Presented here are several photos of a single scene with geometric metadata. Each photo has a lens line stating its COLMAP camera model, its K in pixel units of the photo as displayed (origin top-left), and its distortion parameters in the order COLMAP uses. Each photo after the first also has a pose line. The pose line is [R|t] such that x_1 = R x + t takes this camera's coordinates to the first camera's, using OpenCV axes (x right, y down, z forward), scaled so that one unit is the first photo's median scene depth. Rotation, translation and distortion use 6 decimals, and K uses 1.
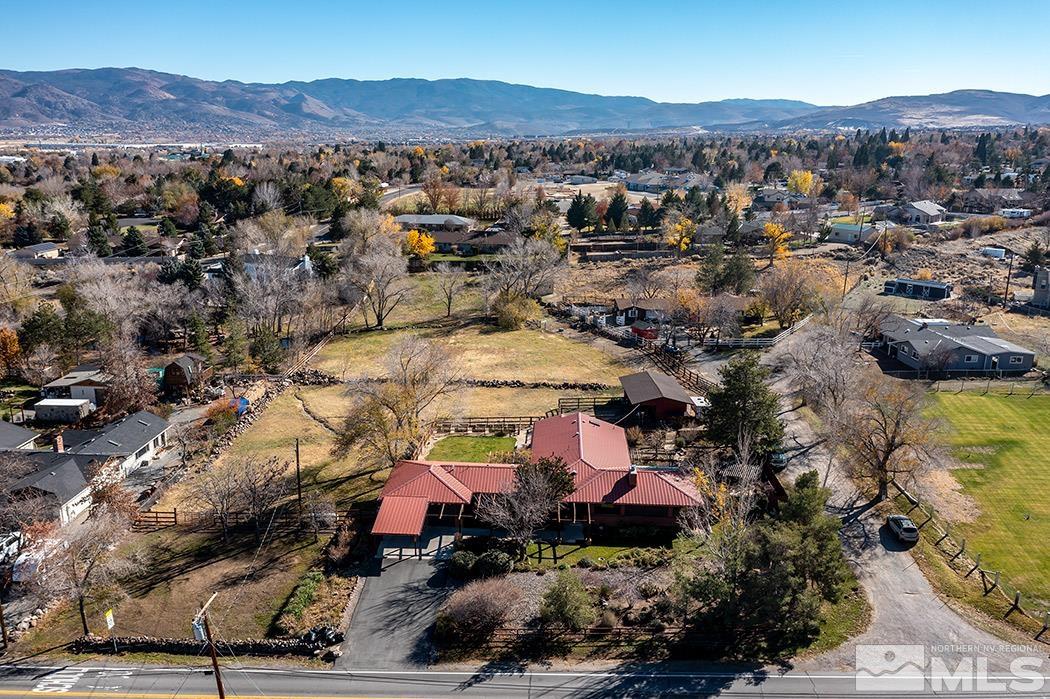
lens RADIAL K [[824.3, 0, 525.0], [0, 824.3, 349.5], [0, 0, 1]] dist [-0.007090, 0.003916]
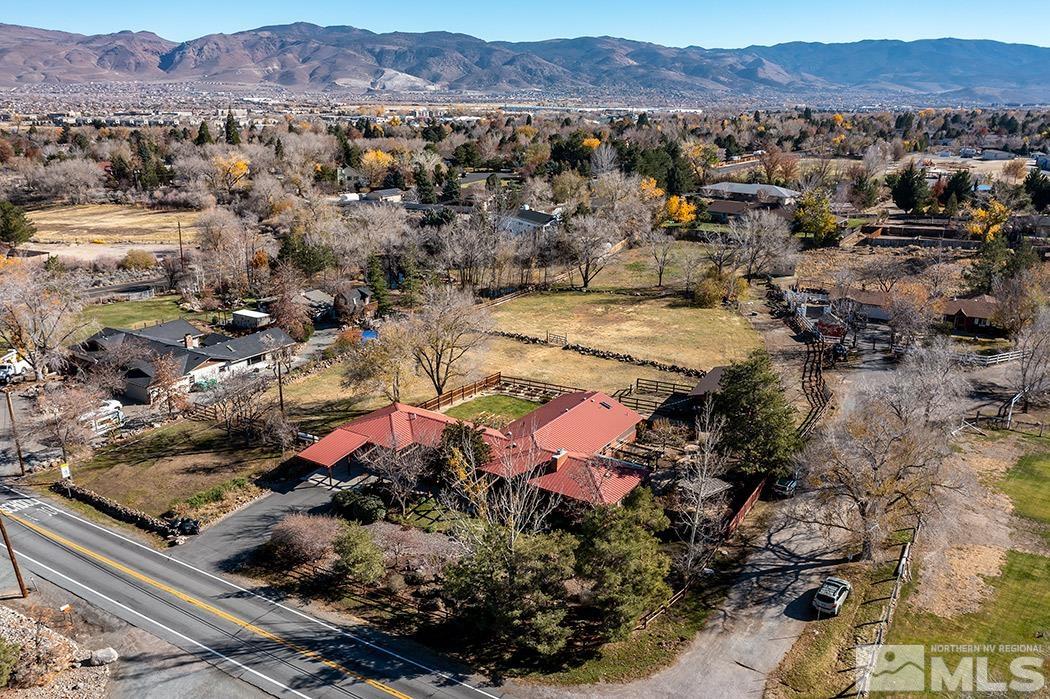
lens RADIAL K [[824.3, 0, 525.0], [0, 824.3, 349.5], [0, 0, 1]] dist [-0.007090, 0.003916]
pose [[0.869345, 0.149042, -0.471197, 0.337898], [-0.130810, 0.988831, 0.071431, -0.021583], [0.476580, -0.000461, 0.879131, 0.103362]]
